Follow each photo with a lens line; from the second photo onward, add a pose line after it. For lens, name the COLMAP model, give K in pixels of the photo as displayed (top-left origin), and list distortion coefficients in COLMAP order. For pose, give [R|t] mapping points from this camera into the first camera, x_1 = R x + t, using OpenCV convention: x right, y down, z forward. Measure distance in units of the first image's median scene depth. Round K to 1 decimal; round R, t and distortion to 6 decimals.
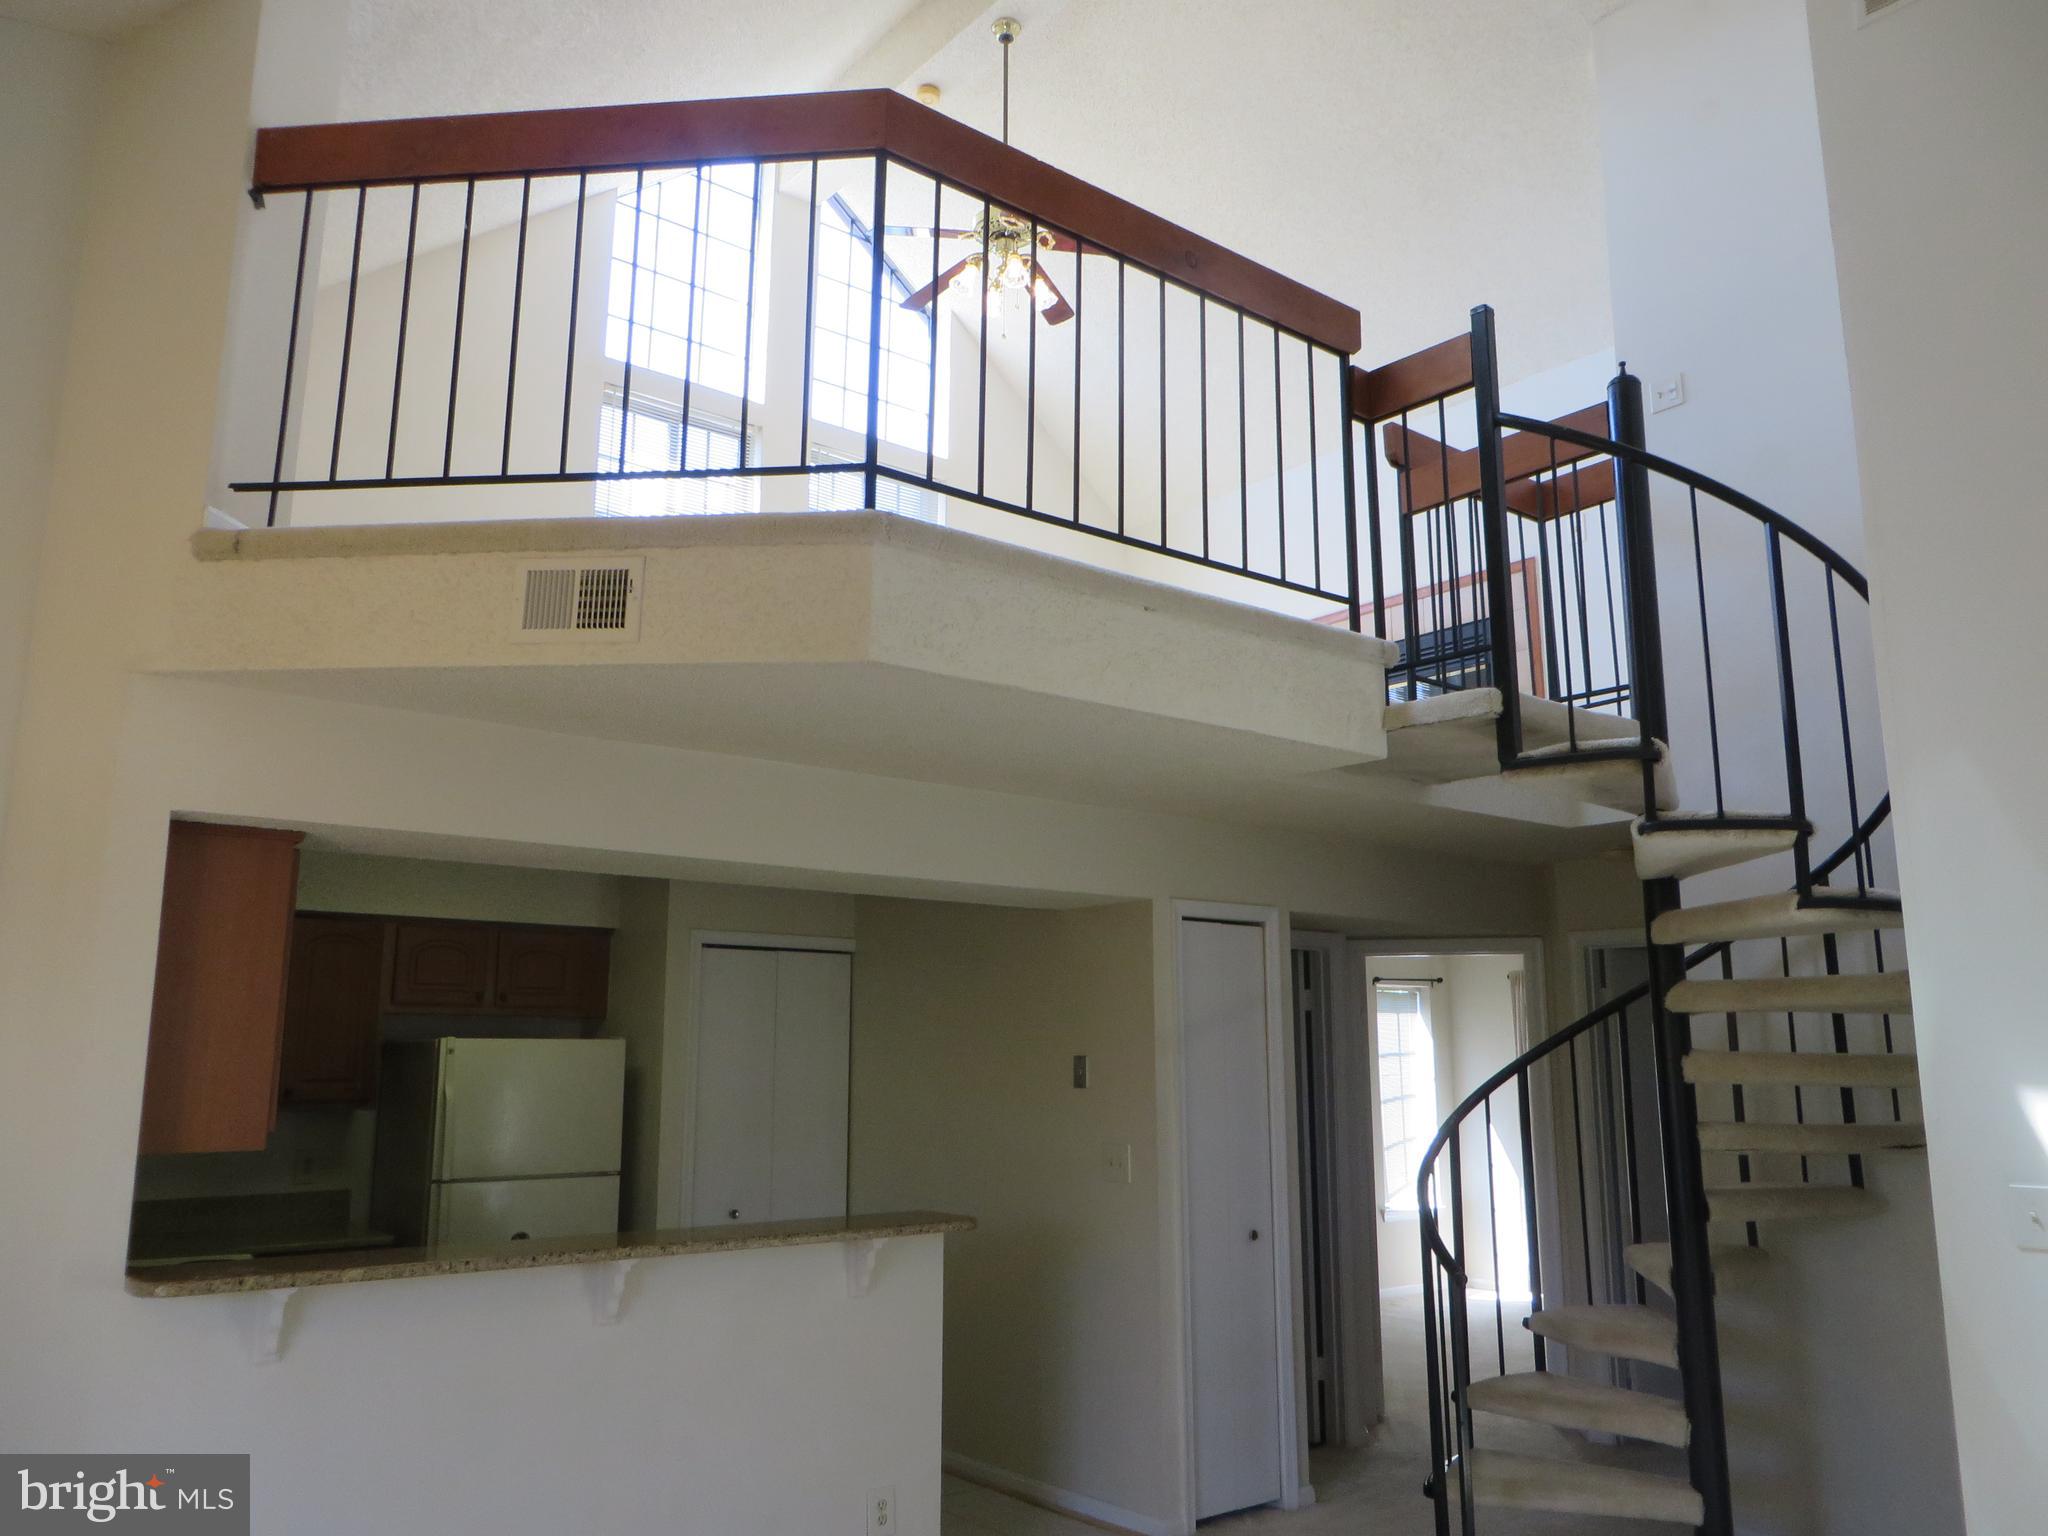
lens RADIAL K [[1540.4, 0, 1035.2], [0, 1540.4, 755.7], [0, 0, 1]] dist [-0.003932, -0.005123]
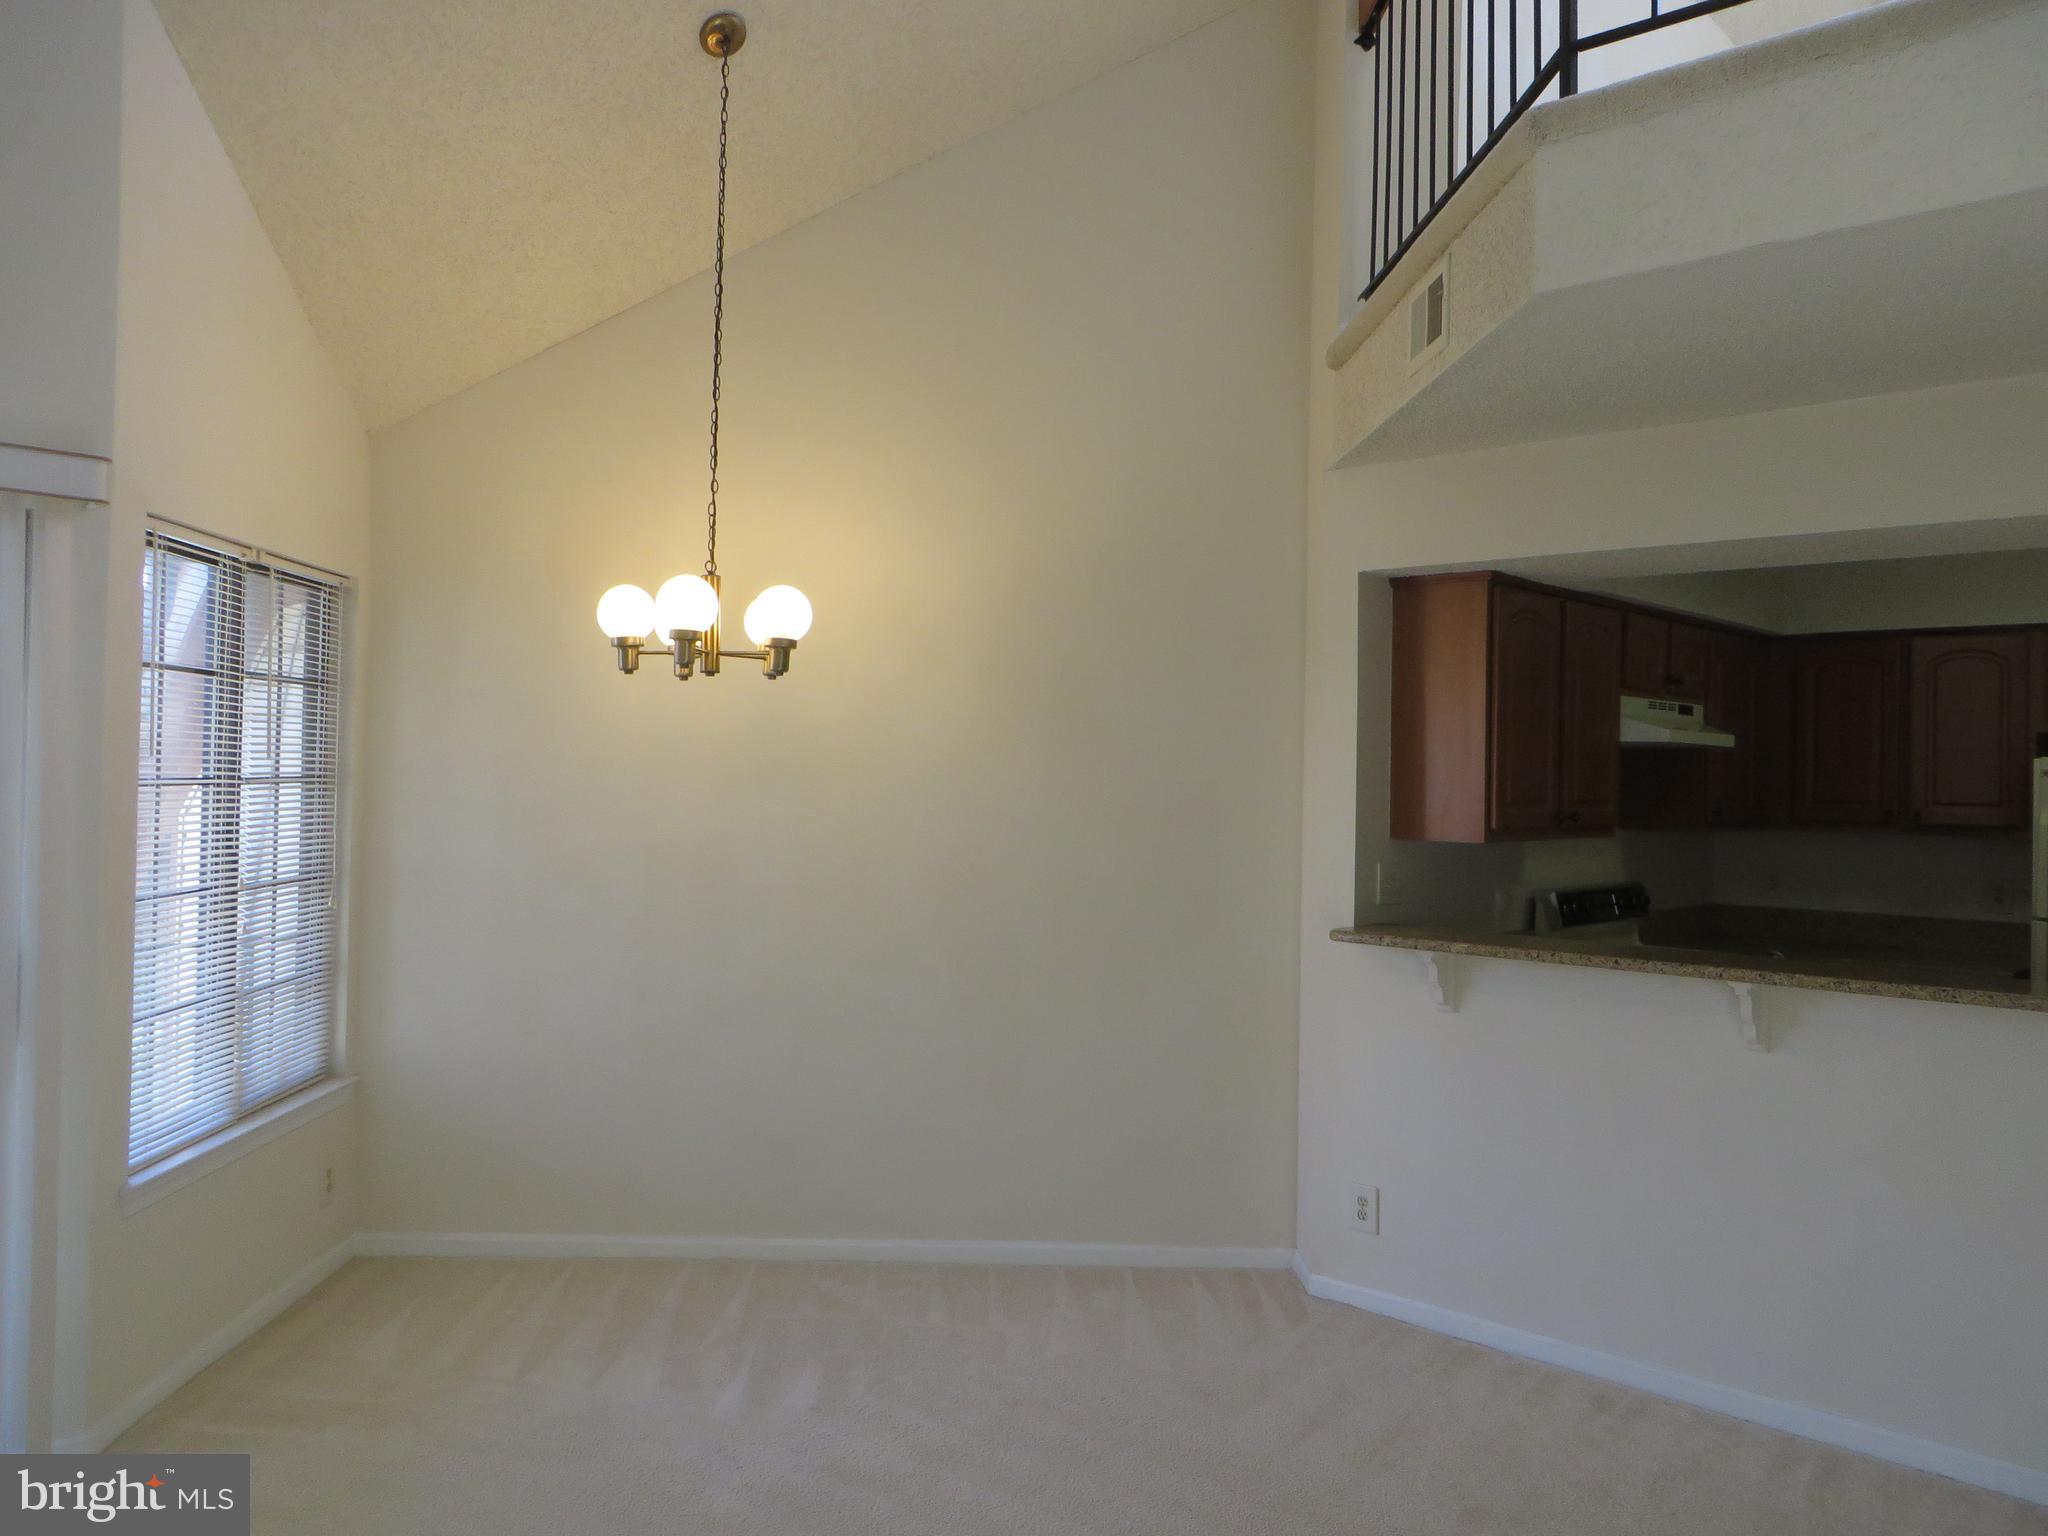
lens RADIAL K [[1540.4, 0, 1024.7], [0, 1540.4, 760.1], [0, 0, 1]] dist [-0.003932, -0.005123]
pose [[0.126203, -0.007632, -0.991975, 0.534702], [0.170098, 0.985327, 0.014060, 0.100548], [0.977312, -0.170508, 0.125650, 0.444857]]
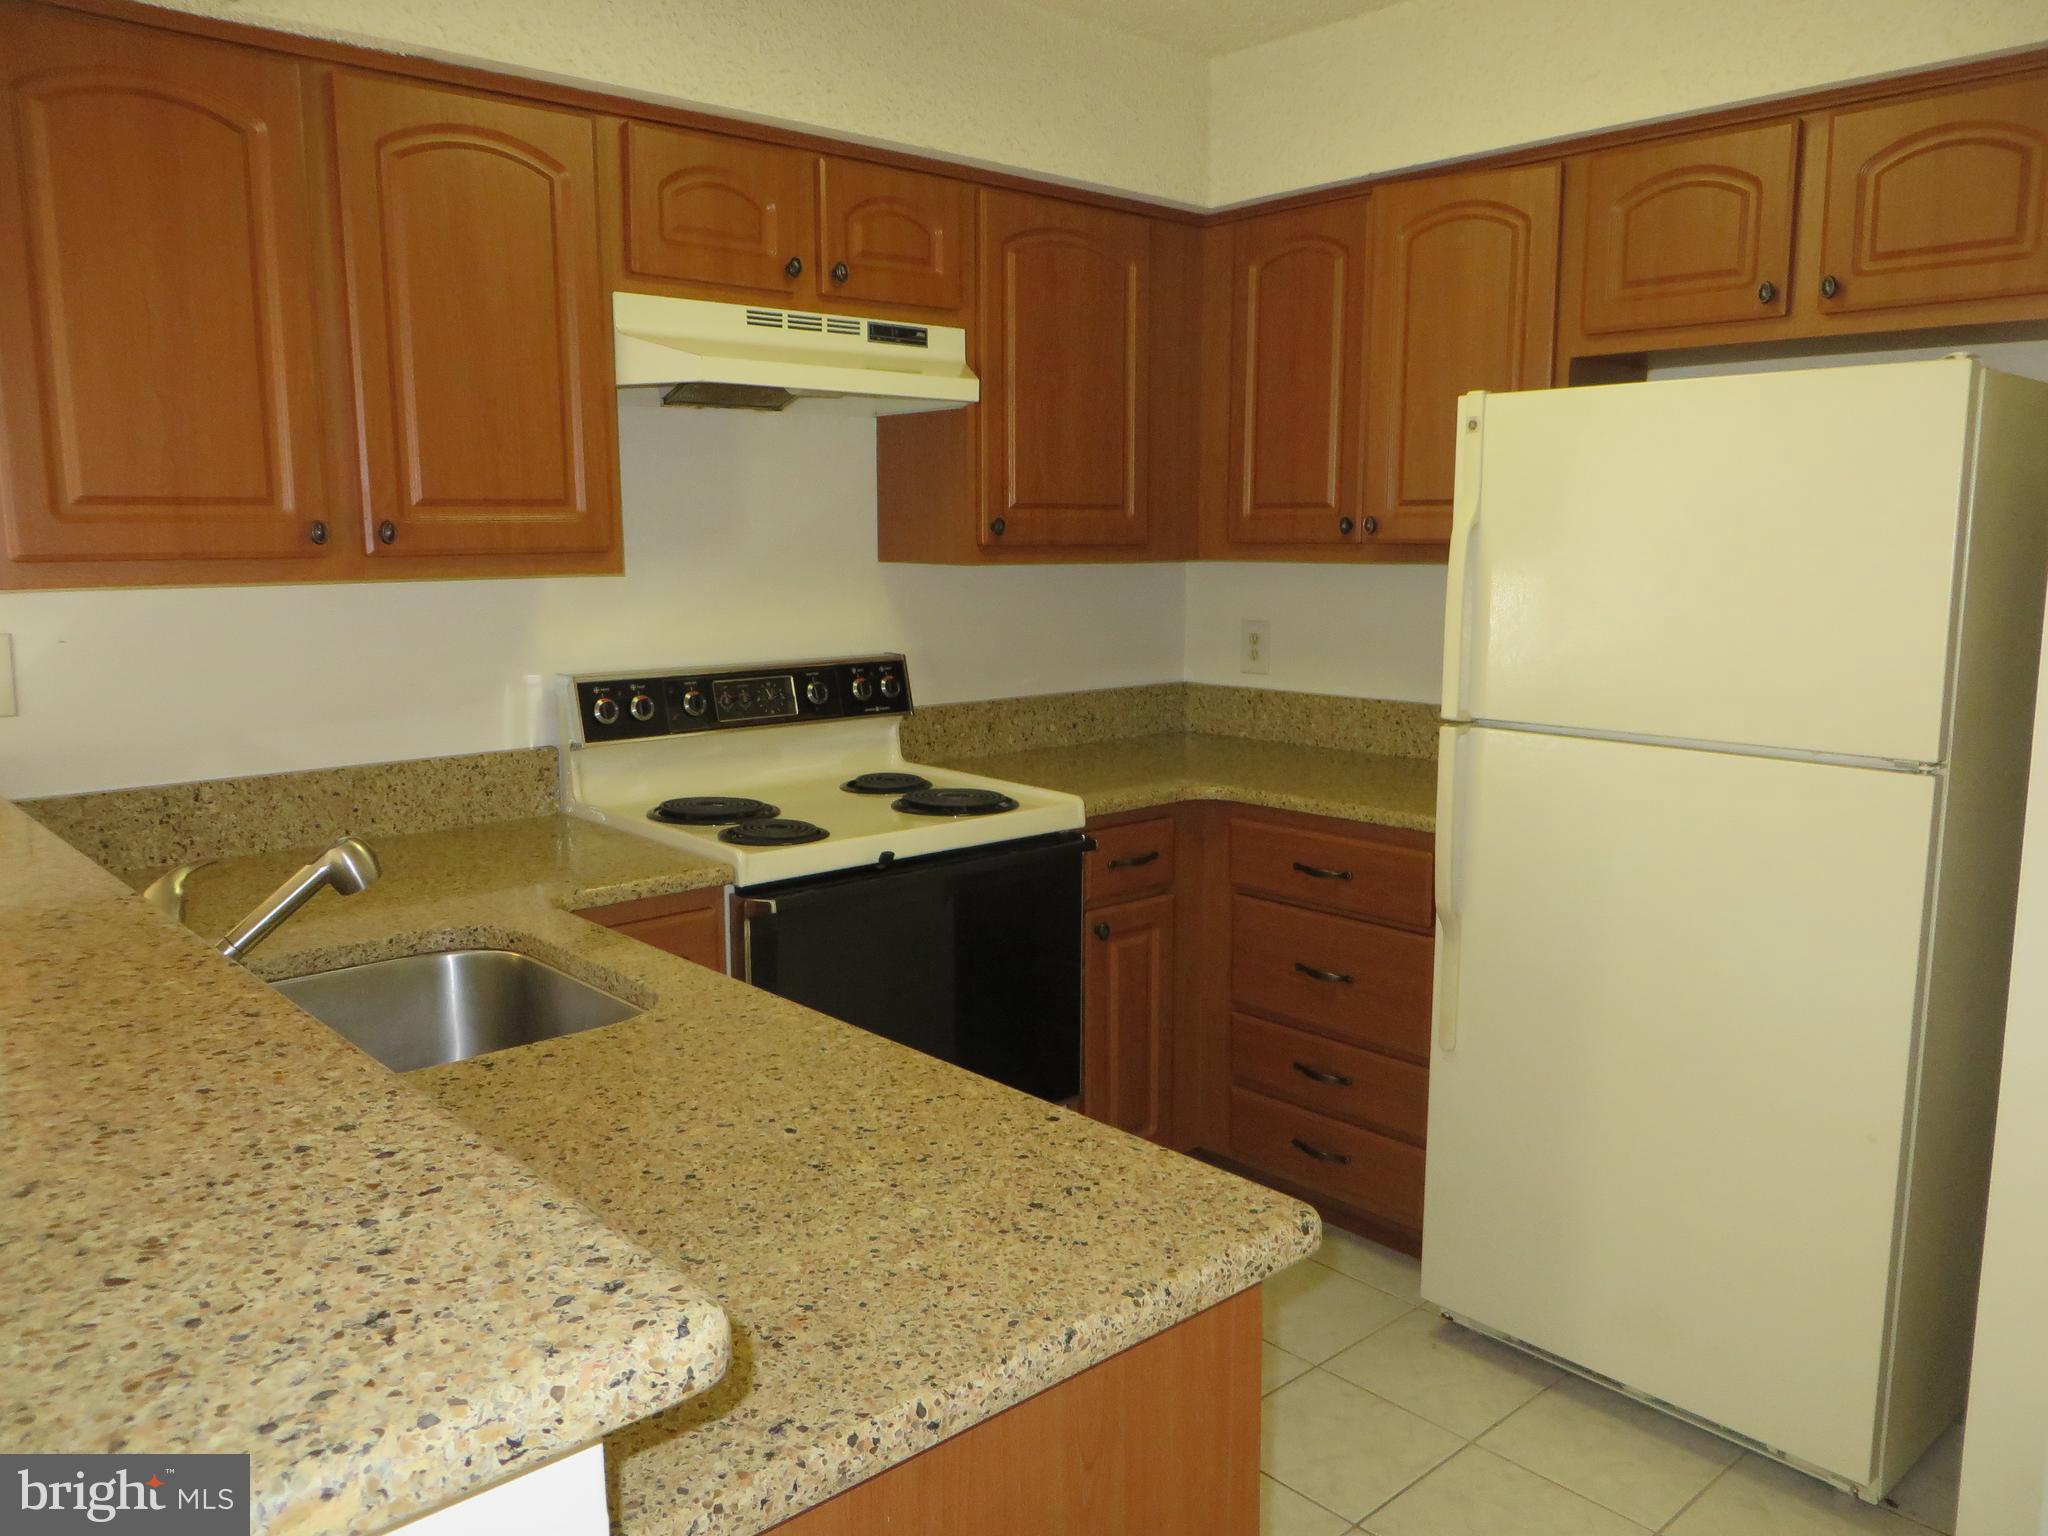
lens RADIAL K [[1540.4, 0, 1055.3], [0, 1540.4, 769.8], [0, 0, 1]] dist [-0.003932, -0.005123]
pose [[0.051003, 0.152788, -0.986942, 0.061807], [0.192500, 0.968193, 0.159833, 0.258278], [0.979971, -0.198138, 0.019969, 1.145751]]
